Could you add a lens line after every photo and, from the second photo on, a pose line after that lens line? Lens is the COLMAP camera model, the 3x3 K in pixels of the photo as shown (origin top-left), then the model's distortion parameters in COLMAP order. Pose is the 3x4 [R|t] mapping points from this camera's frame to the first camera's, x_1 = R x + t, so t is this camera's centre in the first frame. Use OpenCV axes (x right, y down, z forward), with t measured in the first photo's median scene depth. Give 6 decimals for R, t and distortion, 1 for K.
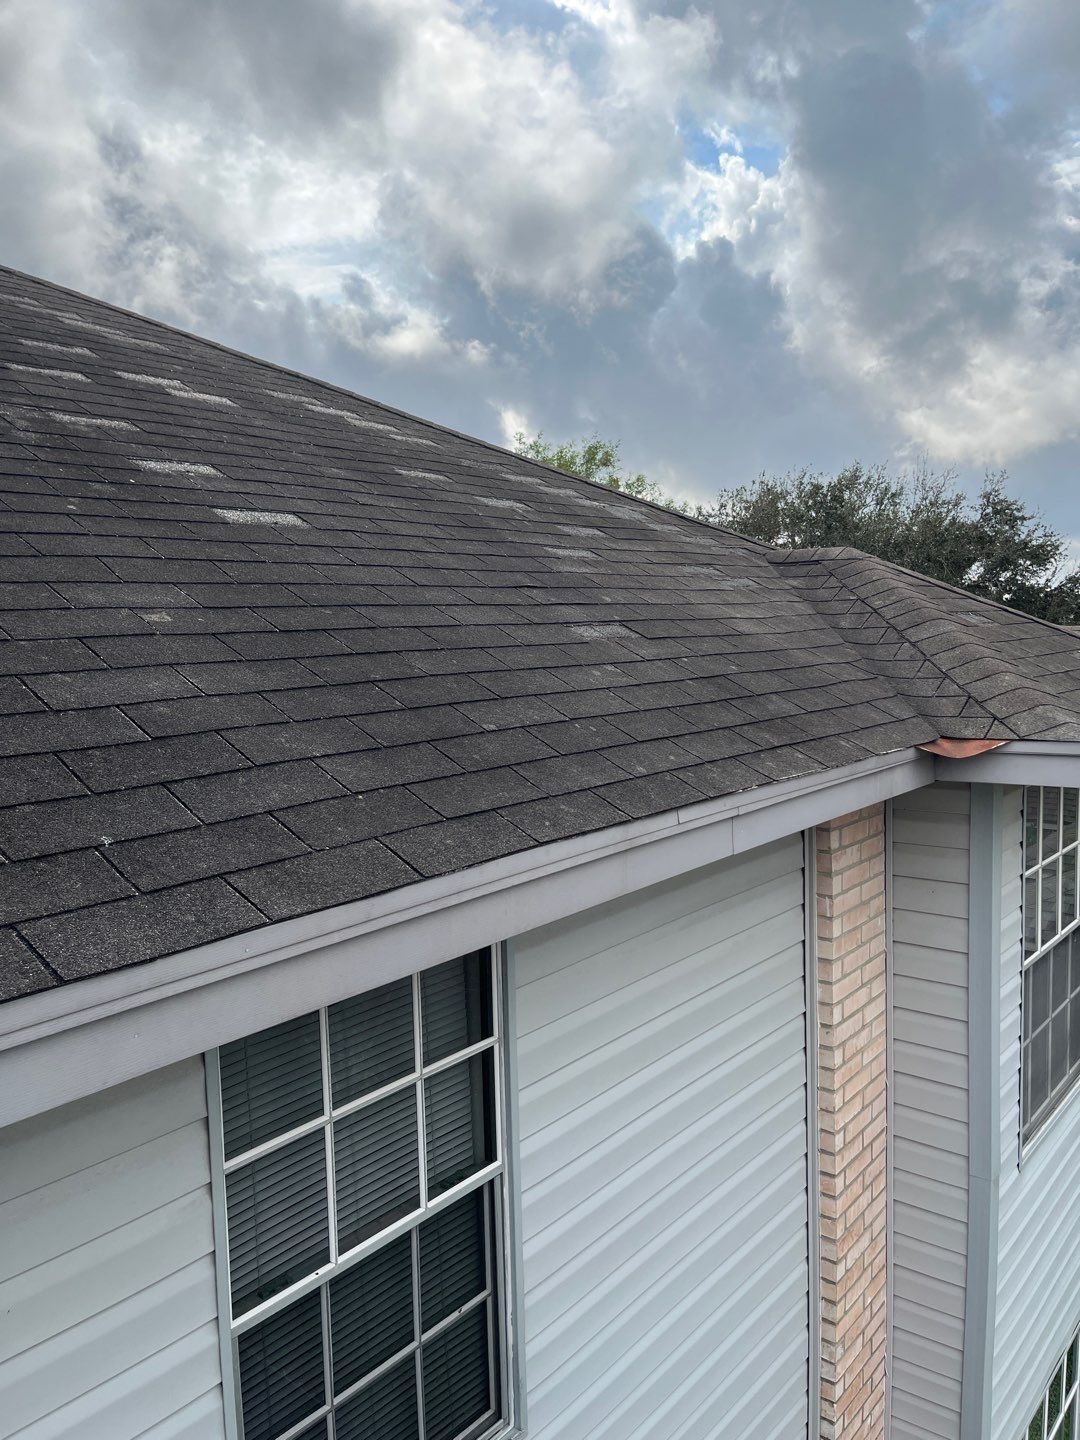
lens RADIAL K [[1085.7, 0, 547.0], [0, 1085.7, 722.0], [0, 0, 1]] dist [0.056104, -0.076396]
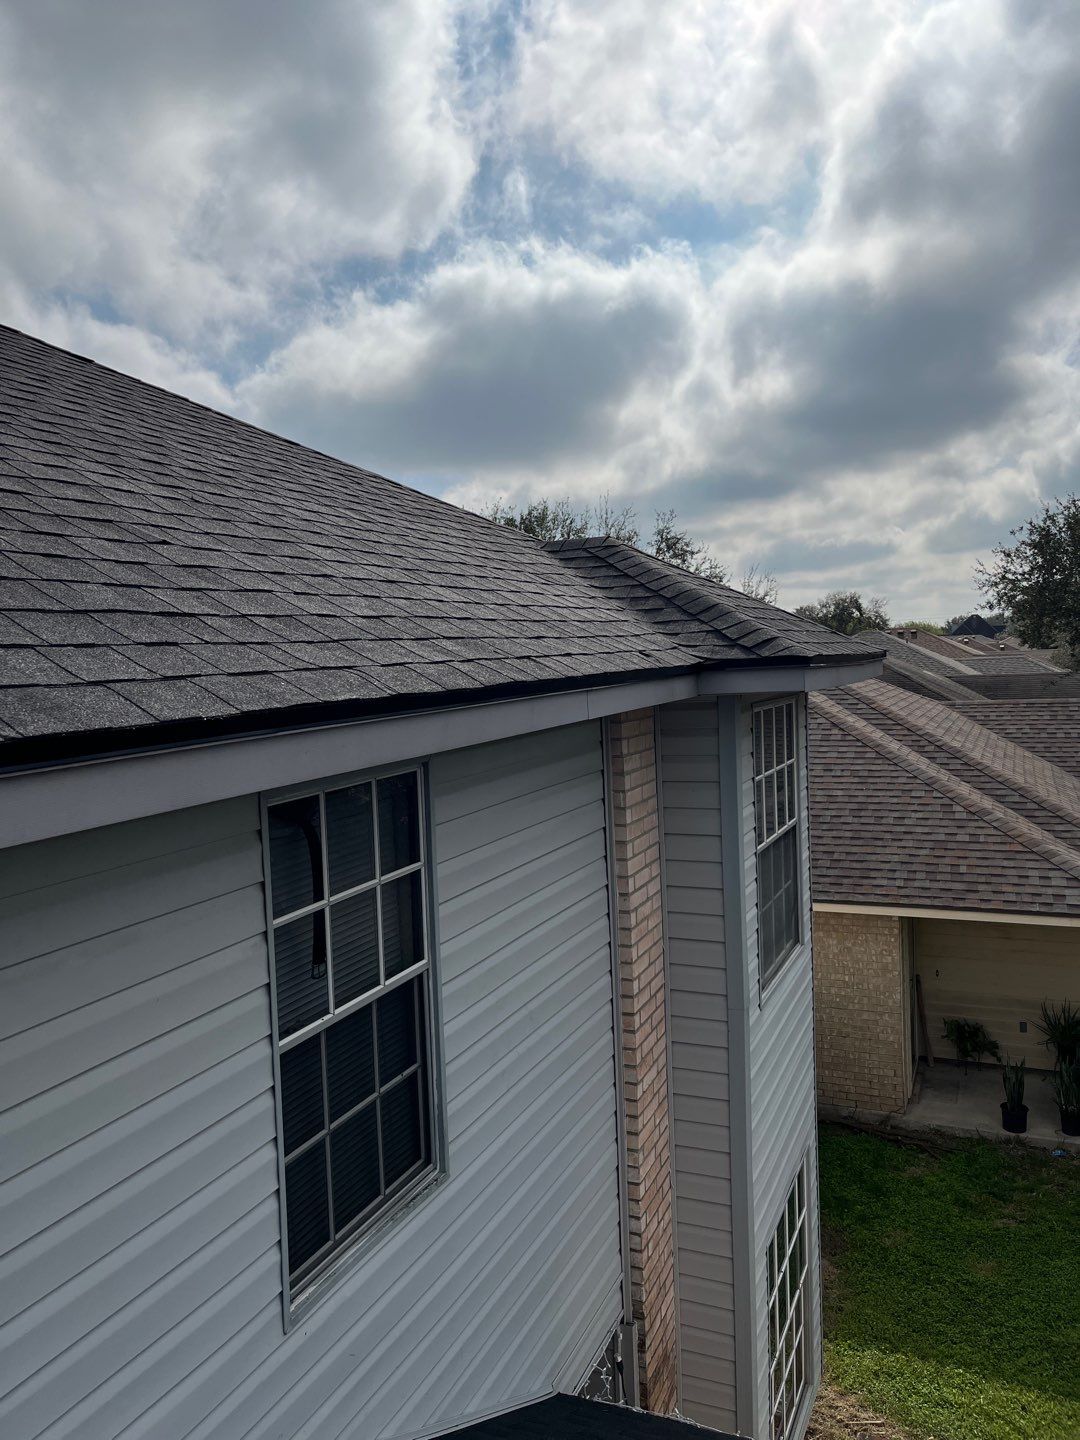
lens RADIAL K [[1085.7, 0, 542.5], [0, 1085.7, 711.2], [0, 0, 1]] dist [0.056104, -0.076396]
pose [[0.962463, -0.024356, 0.270318, -0.202600], [0.035664, 0.998679, -0.037000, 0.128000], [-0.269060, 0.045252, 0.962060, -0.237259]]
